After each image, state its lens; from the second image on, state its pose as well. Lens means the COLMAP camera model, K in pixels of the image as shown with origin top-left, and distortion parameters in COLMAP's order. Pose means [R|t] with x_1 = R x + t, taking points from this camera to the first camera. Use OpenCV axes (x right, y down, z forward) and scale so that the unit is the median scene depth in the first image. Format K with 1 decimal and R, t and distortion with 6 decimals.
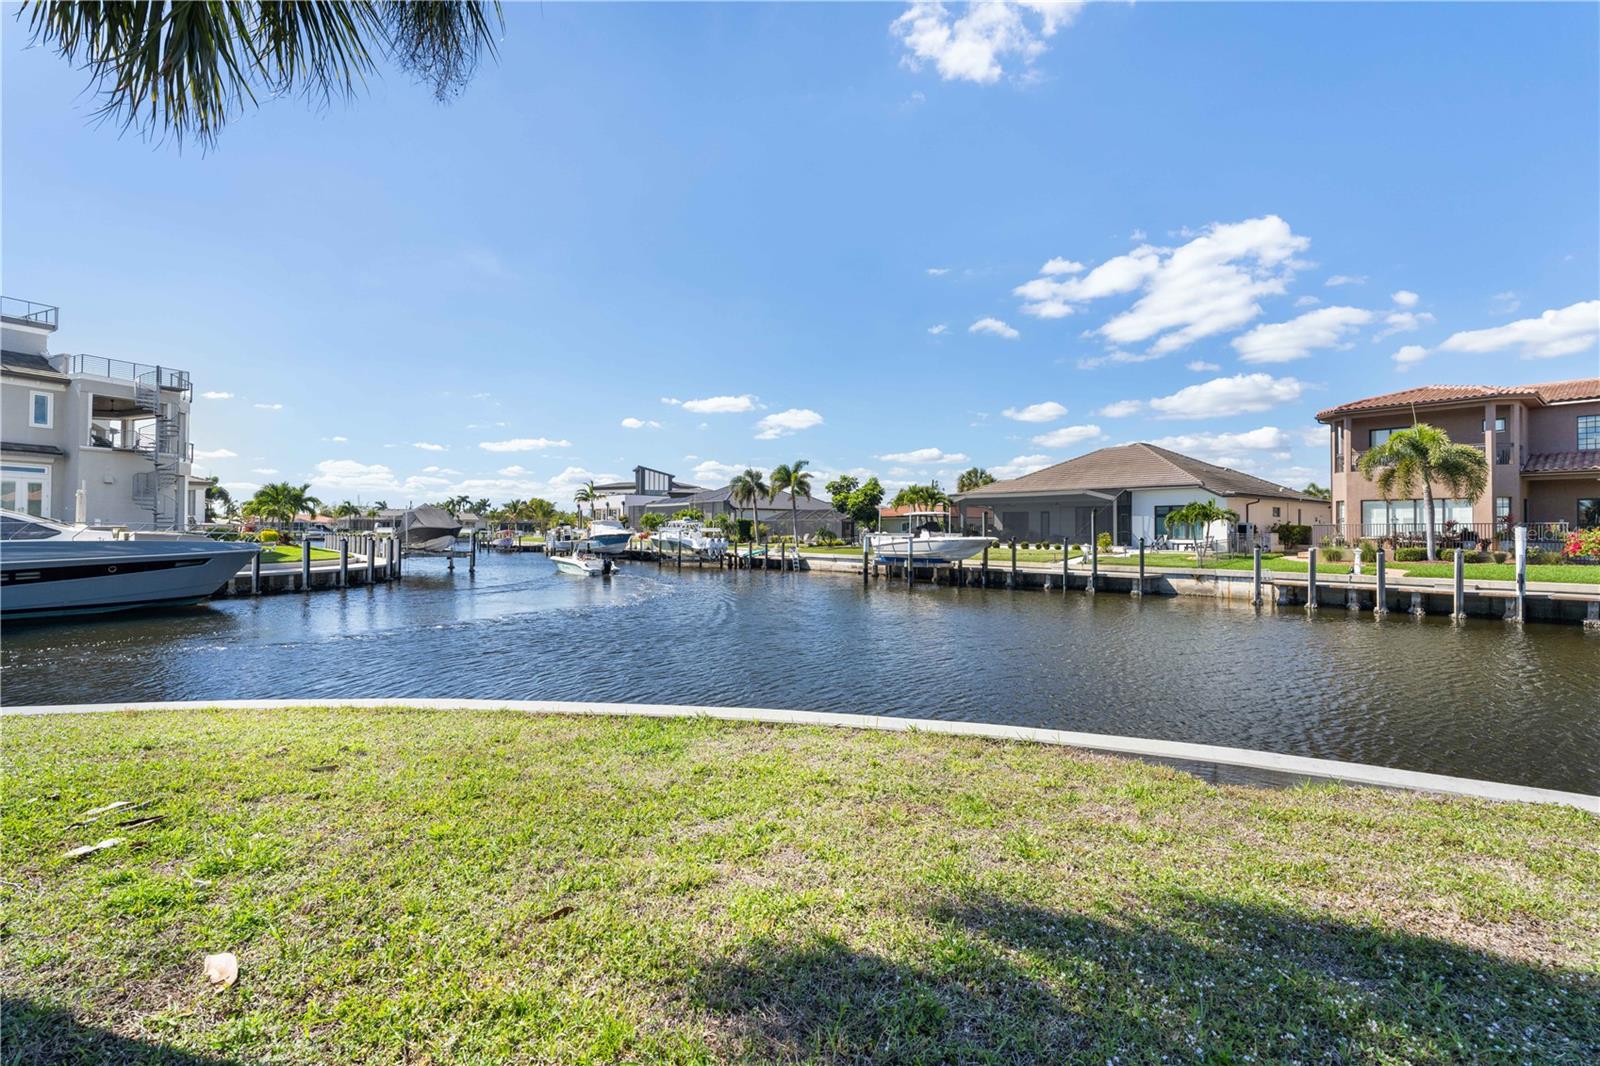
lens RADIAL K [[725.2, 0, 795.2], [0, 725.2, 527.5], [0, 0, 1]] dist [-0.006583, 0.000208]
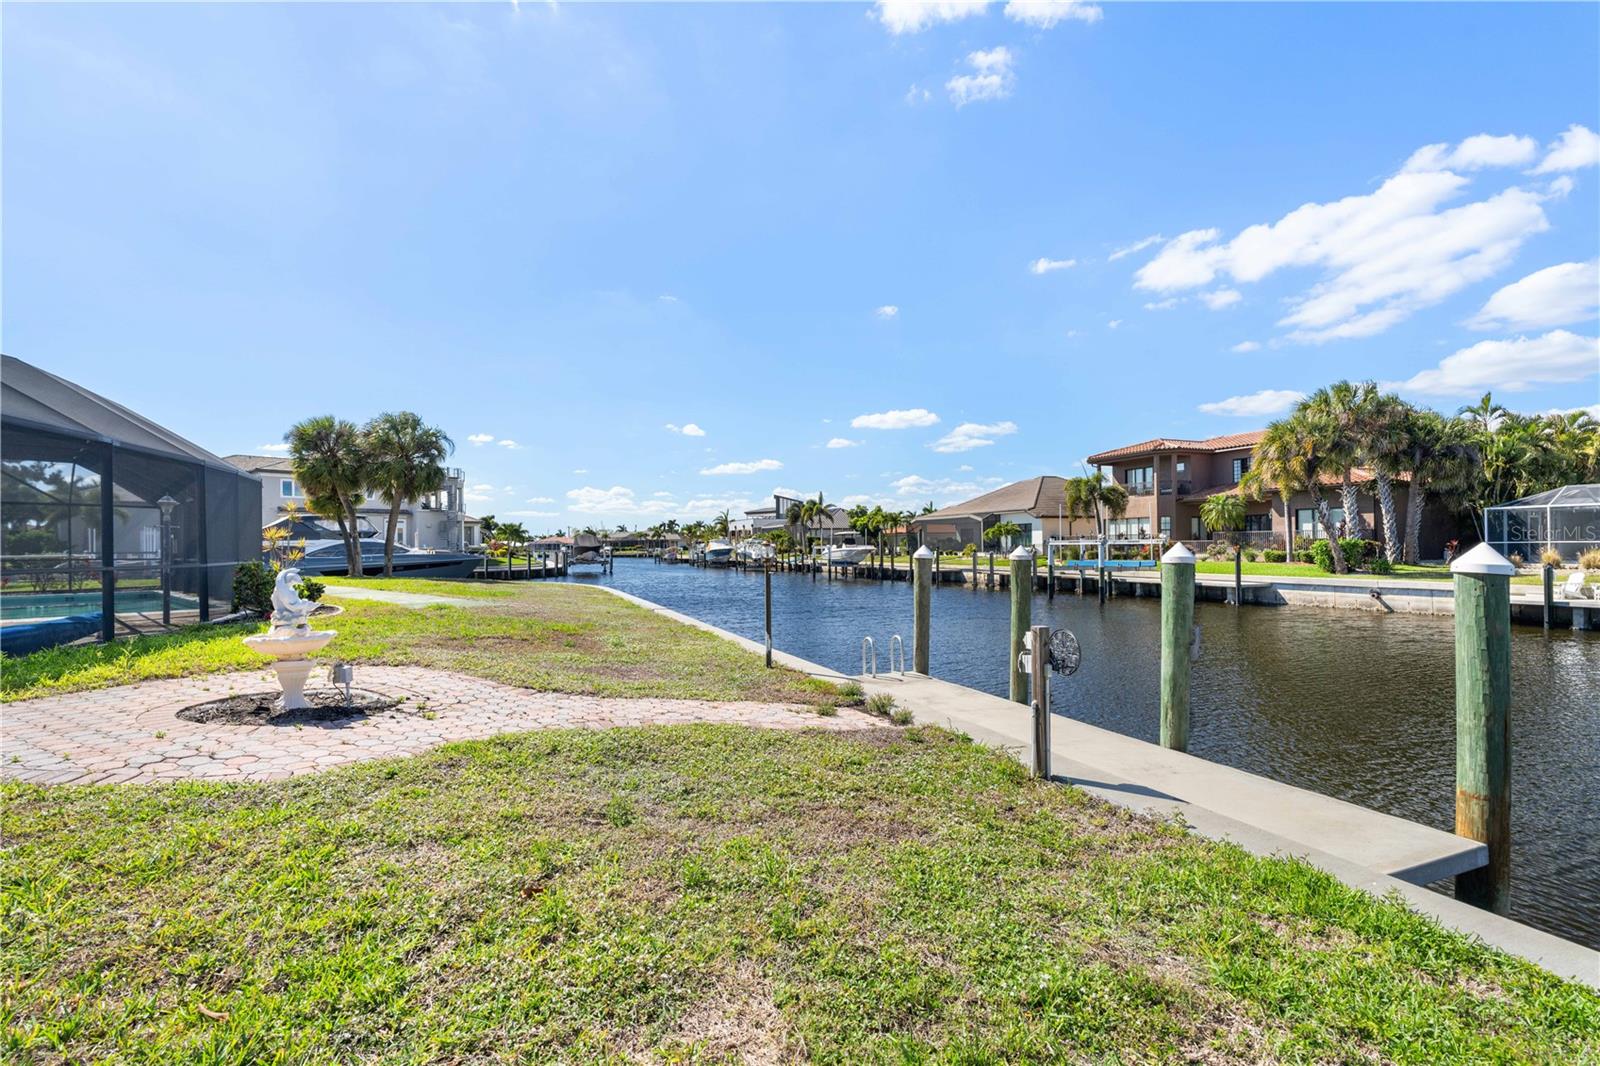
lens RADIAL K [[760.1, 0, 792.6], [0, 760.1, 539.0], [0, 0, 1]] dist [0.000982, -0.000982]
pose [[0.947212, -0.016502, -0.320184, 0.665009], [0.014845, 0.999861, -0.007614, 0.004405], [0.320265, 0.002459, 0.947325, -0.659765]]
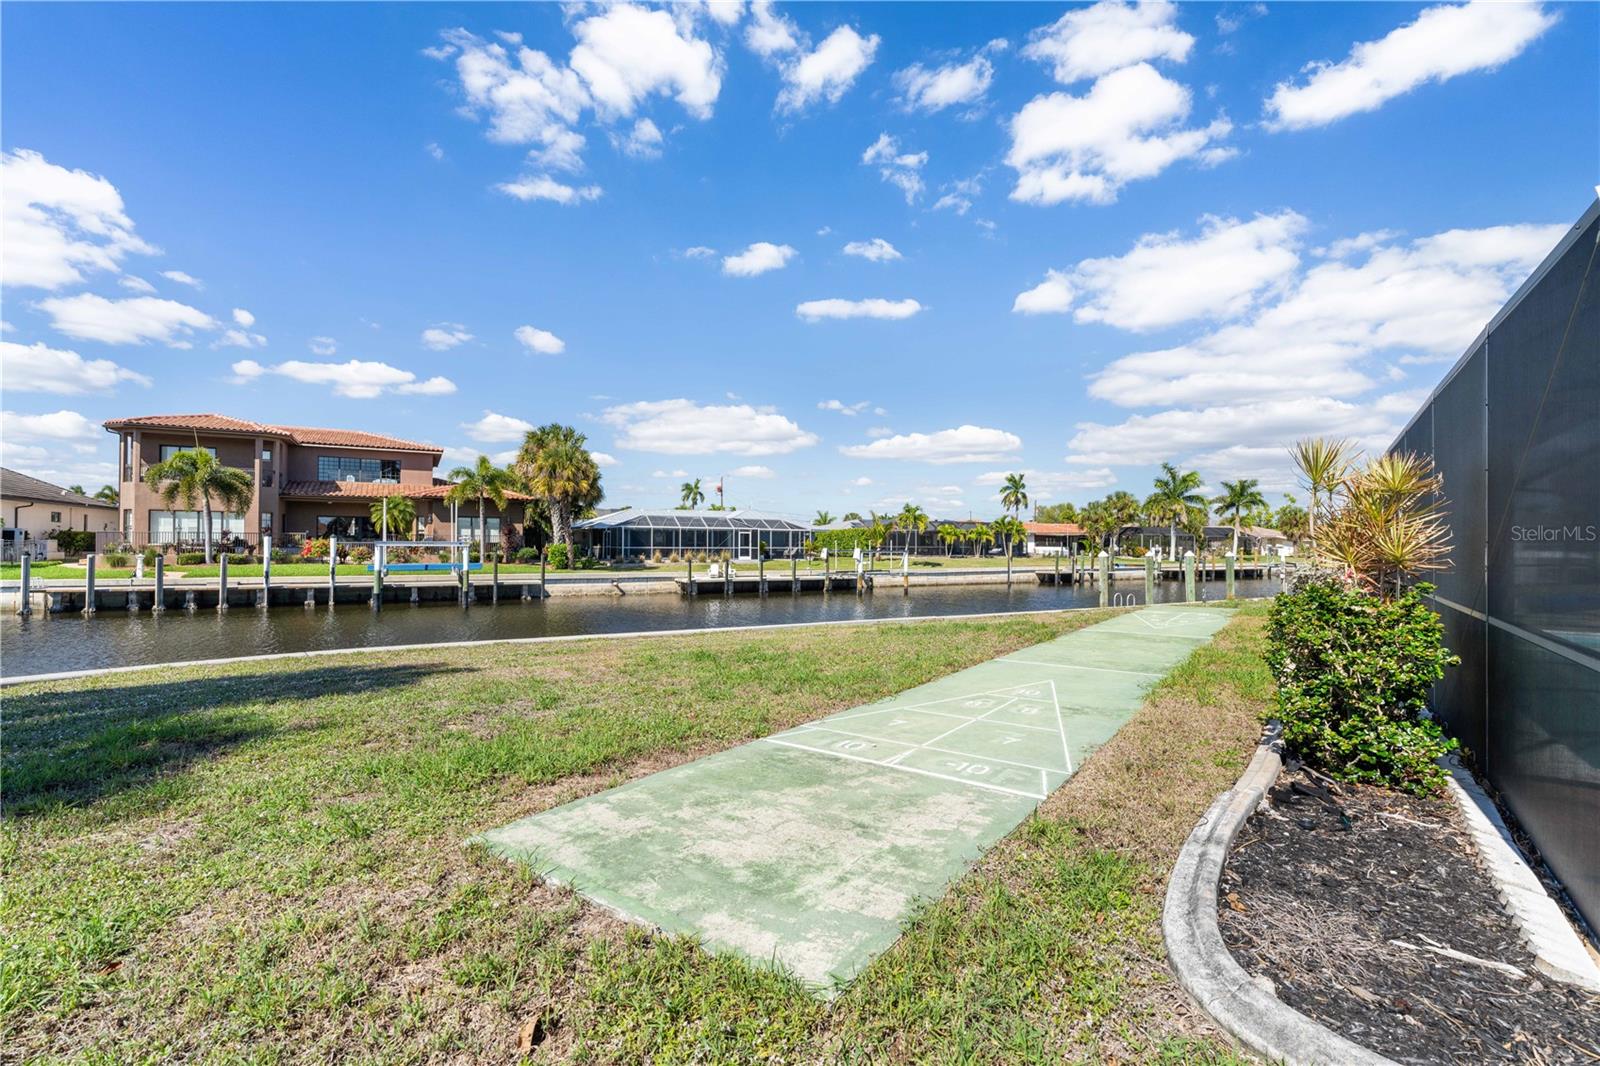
lens RADIAL K [[725.2, 0, 801.9], [0, 725.2, 535.4], [0, 0, 1]] dist [-0.006583, 0.000208]
pose [[0.205744, 0.010471, 0.978550, -0.069695], [-0.010548, 0.999908, -0.008482, -0.000199], [-0.978549, -0.008577, 0.205835, -0.175257]]
